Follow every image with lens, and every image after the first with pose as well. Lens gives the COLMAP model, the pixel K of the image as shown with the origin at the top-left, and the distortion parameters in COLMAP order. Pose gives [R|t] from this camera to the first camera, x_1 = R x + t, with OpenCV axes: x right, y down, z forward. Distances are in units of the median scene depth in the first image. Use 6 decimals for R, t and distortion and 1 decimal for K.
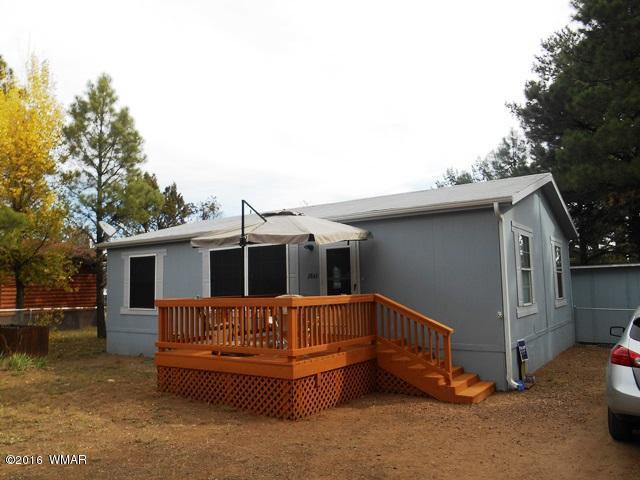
lens RADIAL K [[493.7, 0, 318.7], [0, 493.7, 237.2], [0, 0, 1]] dist [-0.023664, 0.014333]
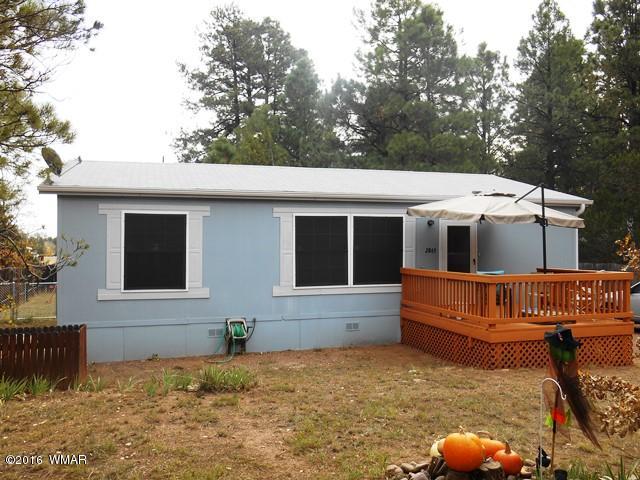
lens RADIAL K [[575.3, 0, 320.0], [0, 575.3, 240.0], [0, 0, 1]] dist [0.091889, 0.000908]
pose [[0.618568, 0.033212, 0.785029, -1.080585], [-0.091605, 0.995341, 0.030072, 0.039214], [-0.780373, -0.090515, 0.618728, 0.413645]]
